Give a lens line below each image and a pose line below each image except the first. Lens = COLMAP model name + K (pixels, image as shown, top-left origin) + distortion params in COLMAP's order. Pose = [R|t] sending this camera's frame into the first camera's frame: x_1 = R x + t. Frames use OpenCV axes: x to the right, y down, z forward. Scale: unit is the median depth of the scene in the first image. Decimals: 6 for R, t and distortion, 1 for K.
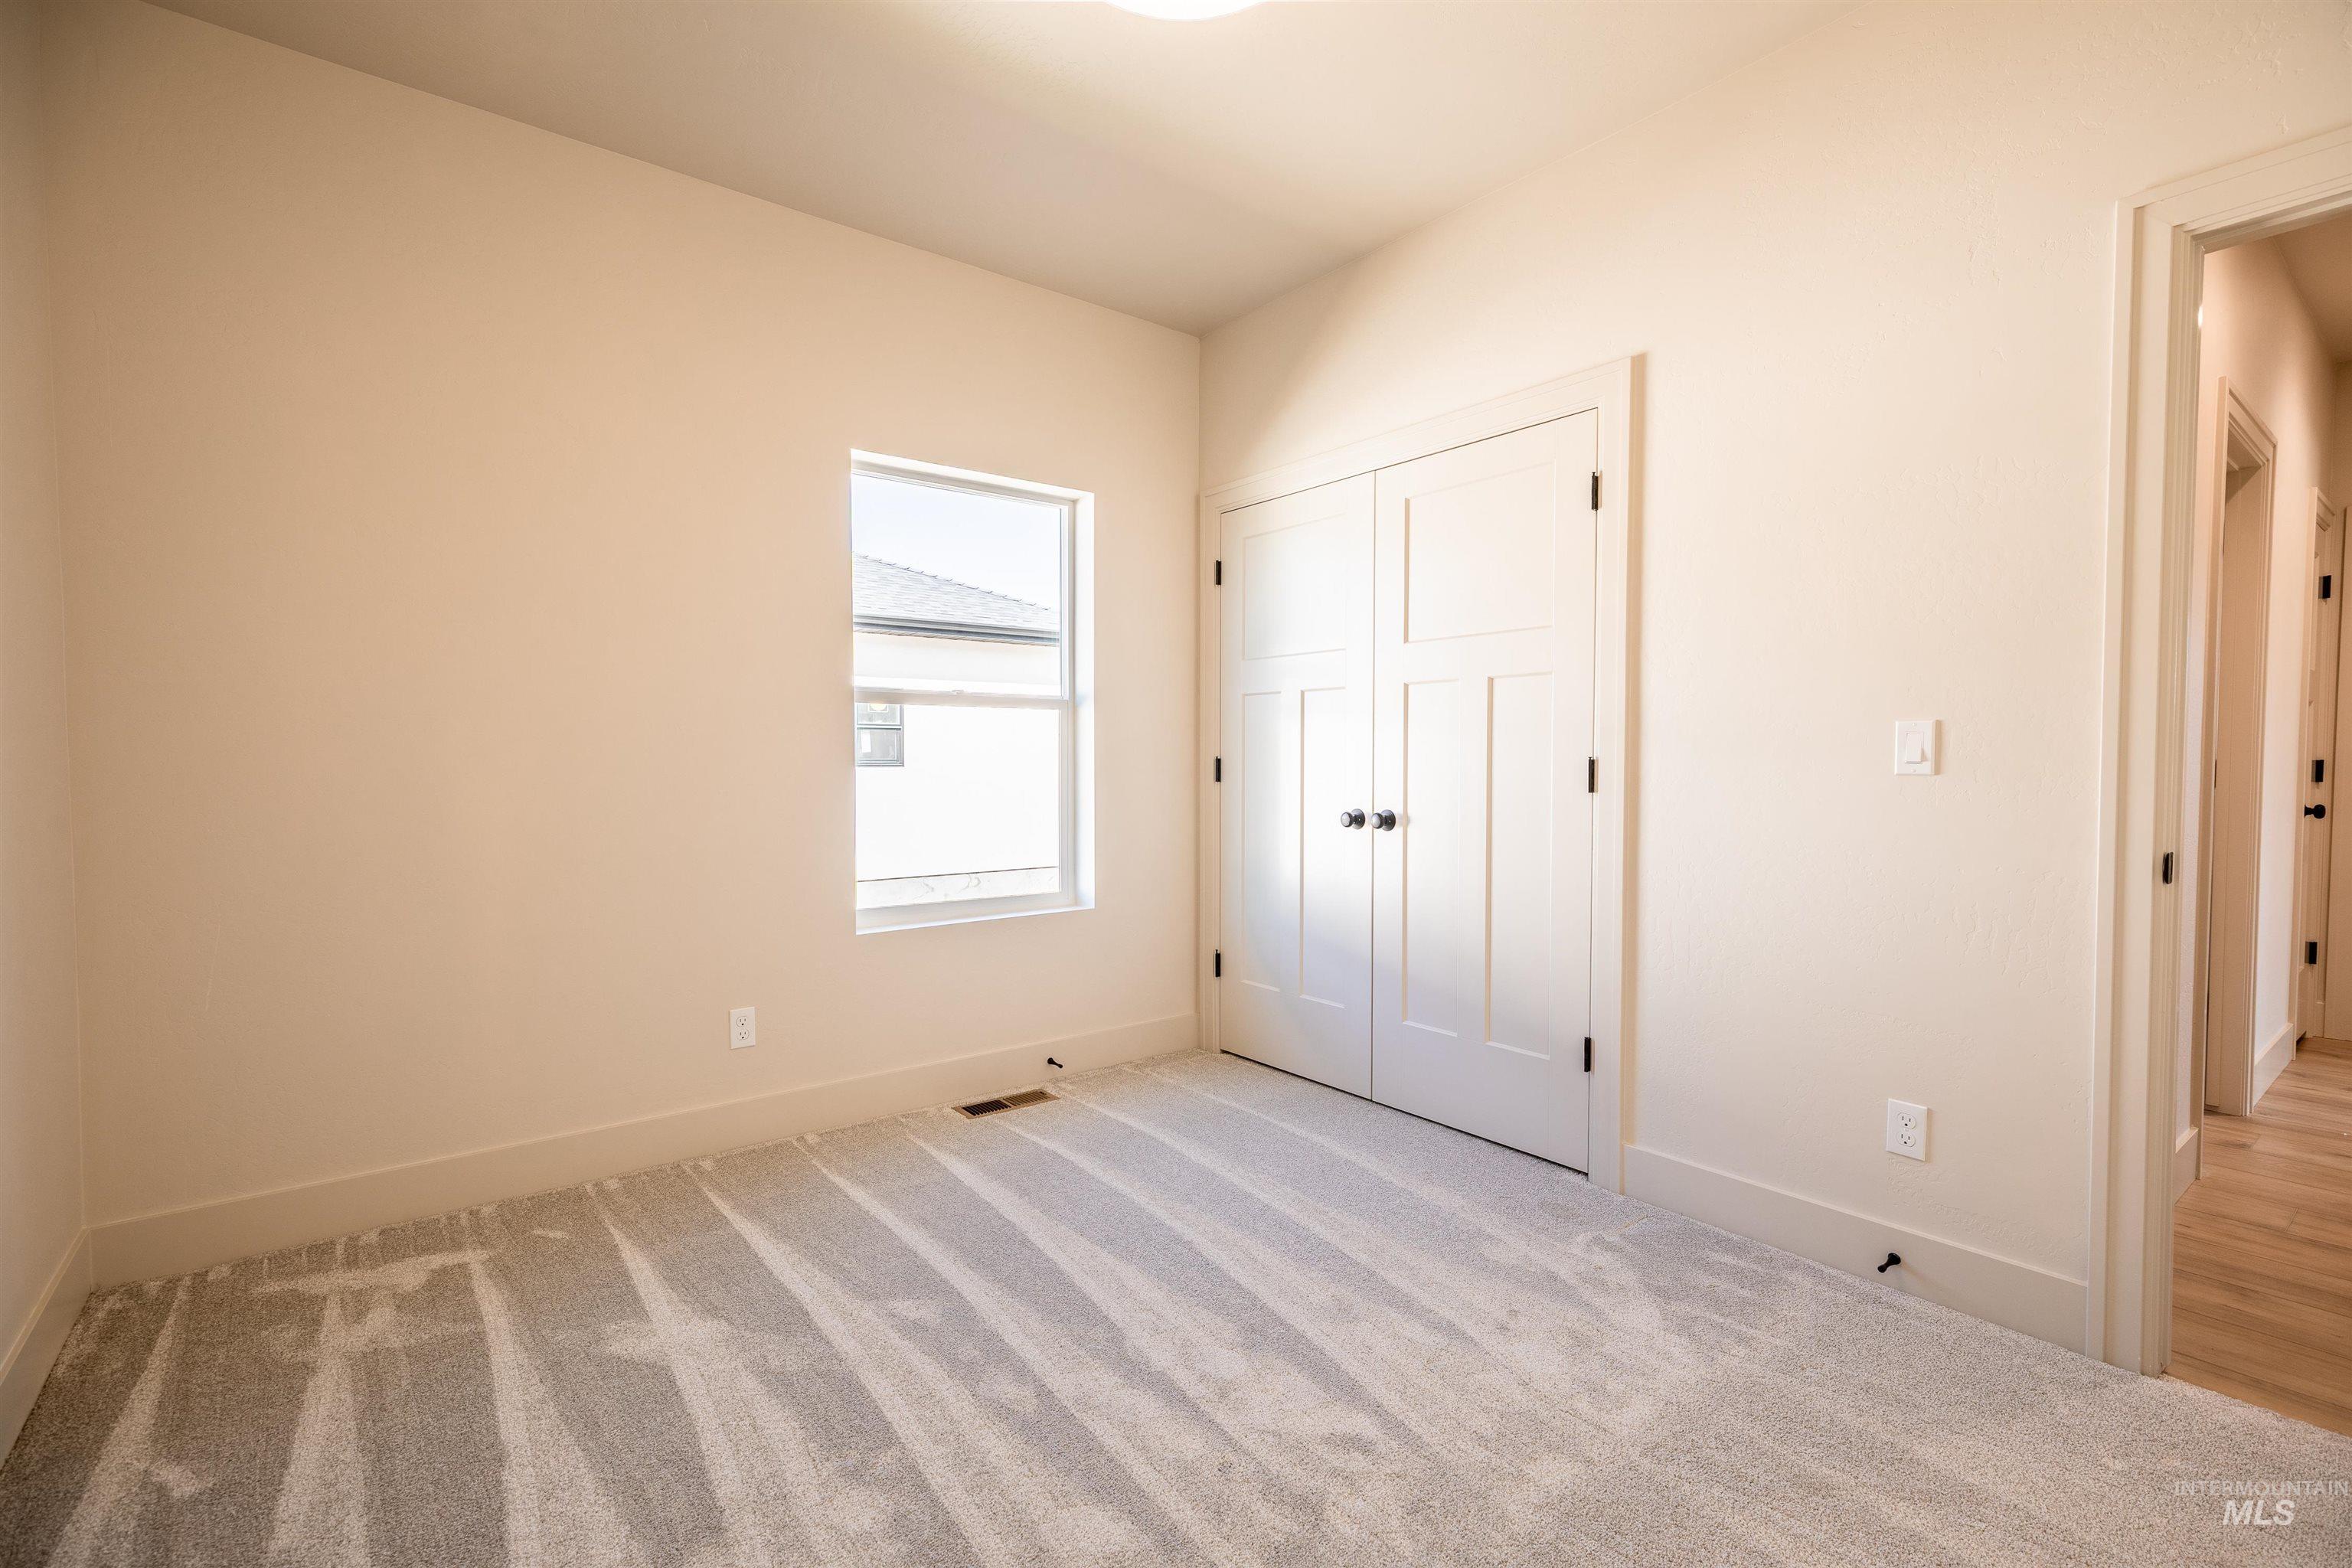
lens RADIAL K [[1067.6, 0, 1170.9], [0, 1067.6, 771.0], [0, 0, 1]] dist [0.001604, 0.000001]
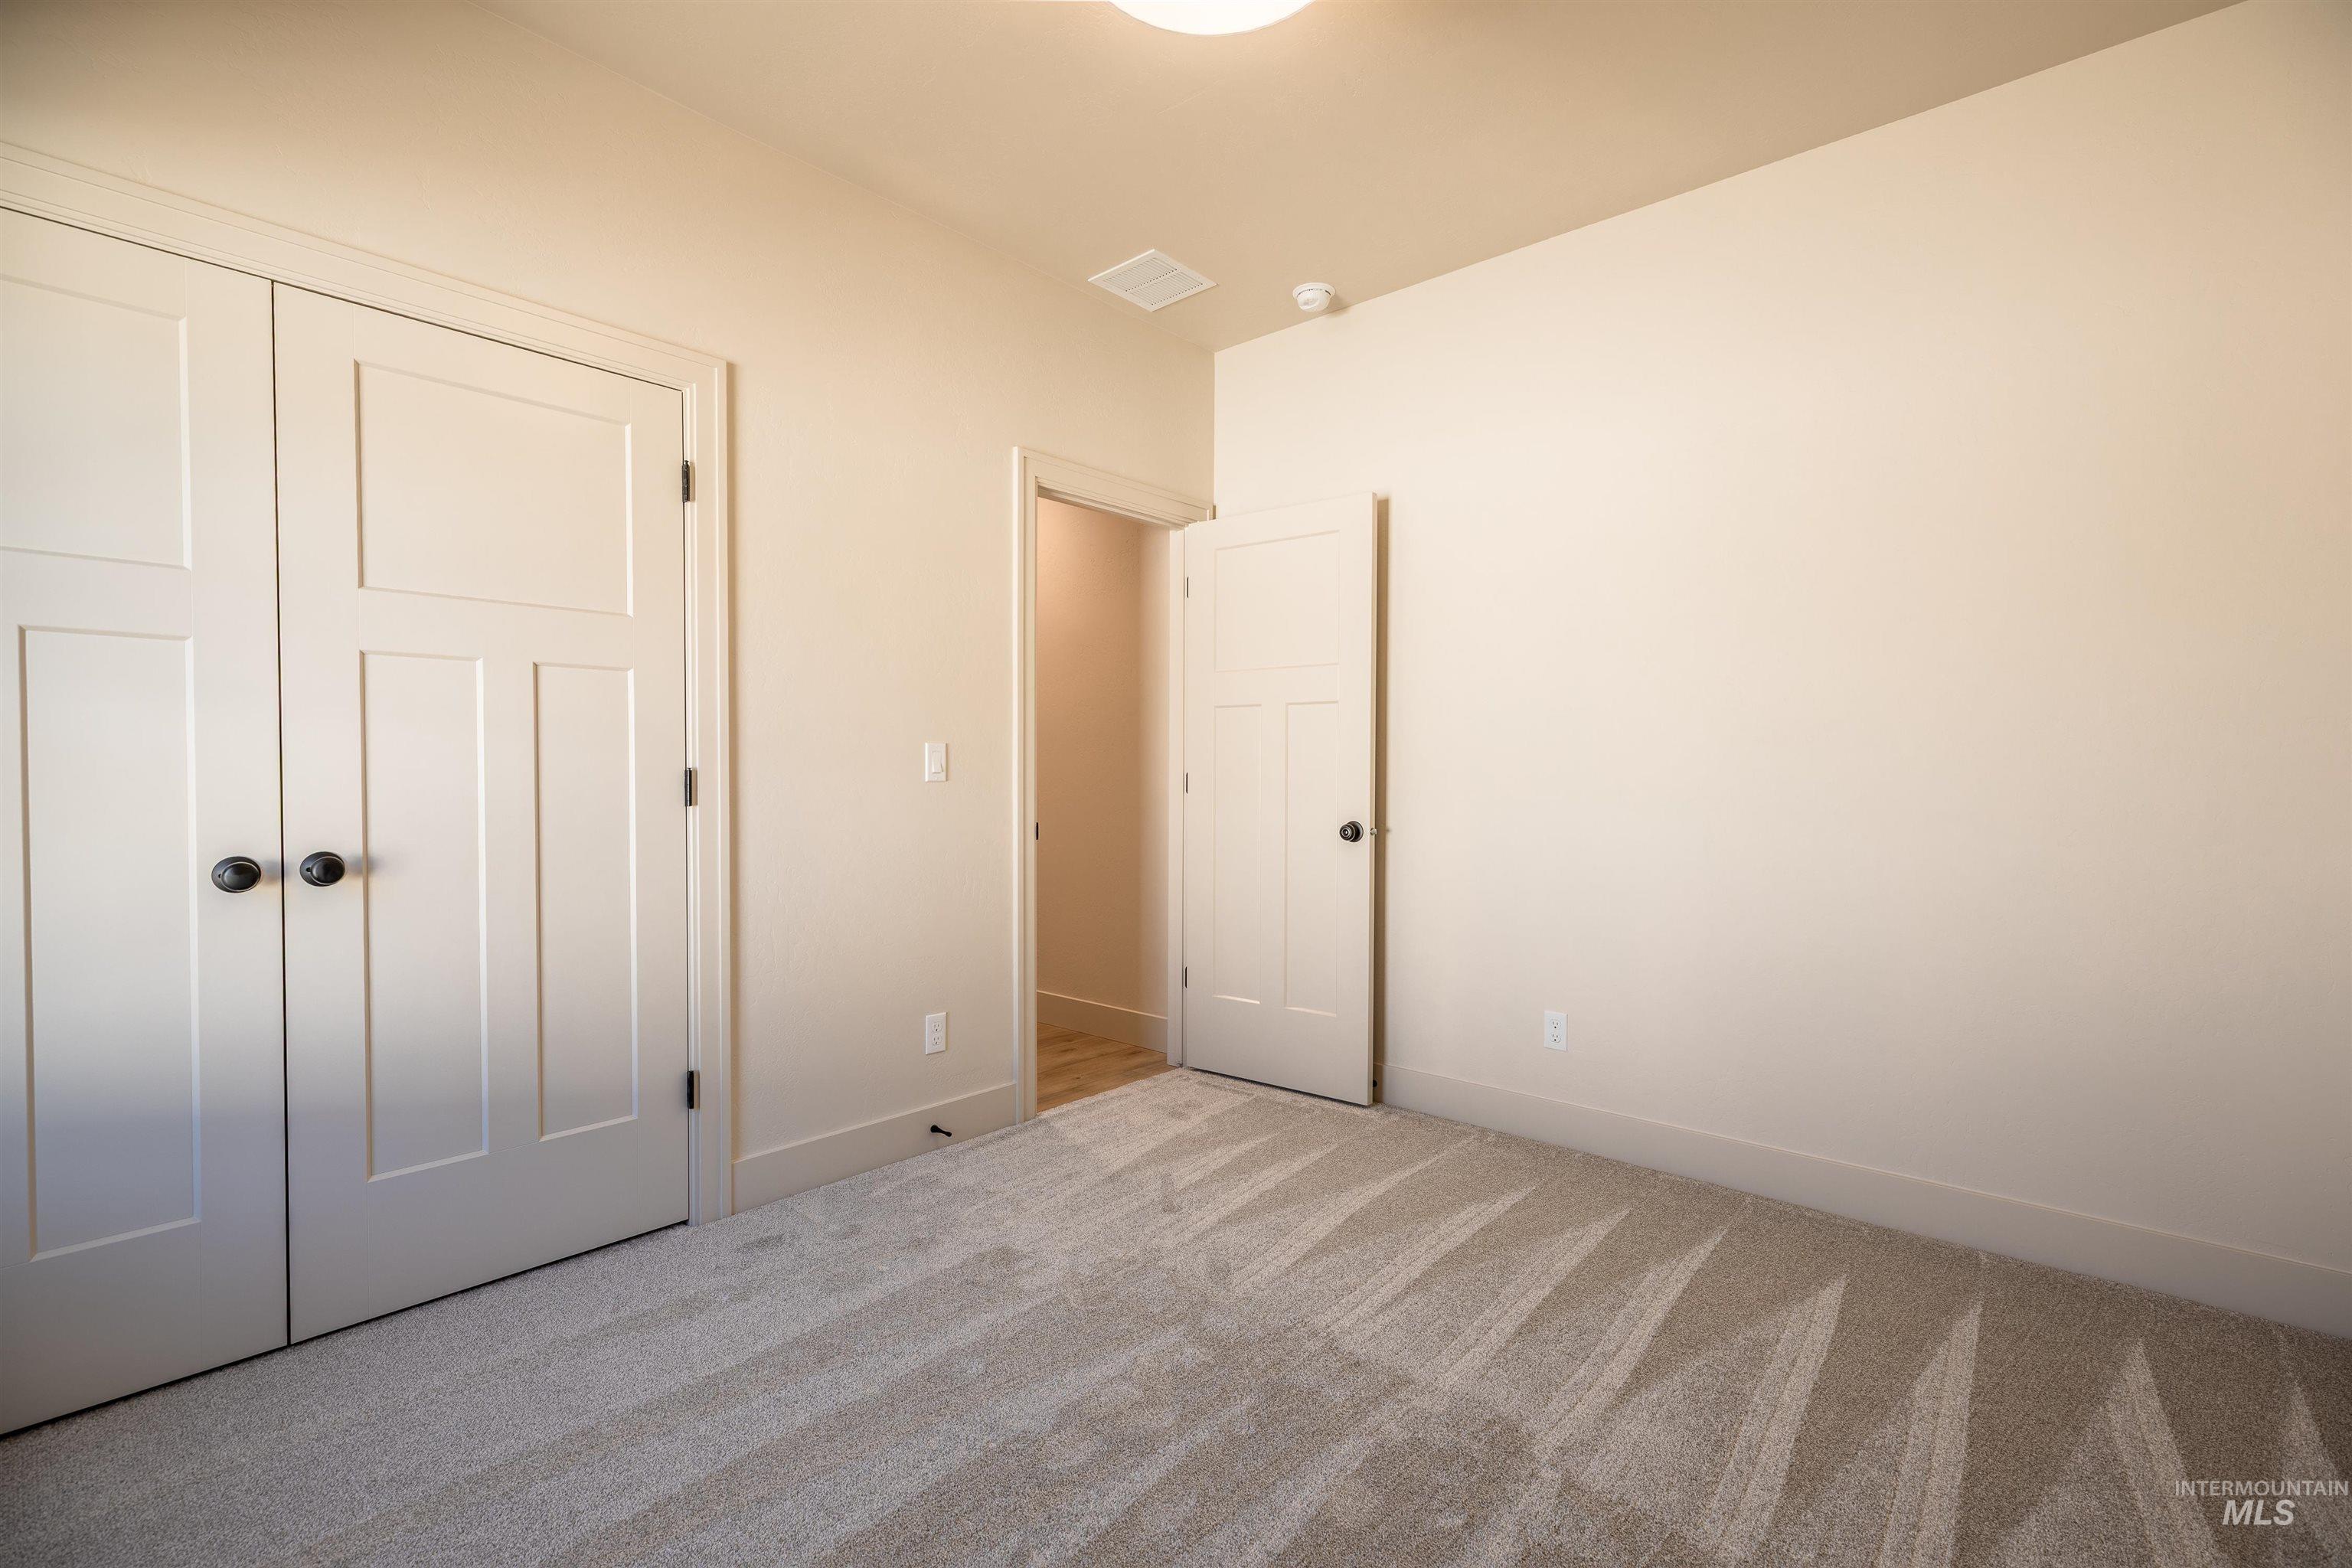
lens RADIAL K [[1067.6, 0, 1176.8], [0, 1067.6, 783.7], [0, 0, 1]] dist [0.001604, 0.000001]
pose [[-0.205690, -0.013688, 0.978522, -0.592260], [0.009229, 0.999831, 0.015926, -0.010183], [-0.978574, 0.012307, -0.205529, 0.768116]]
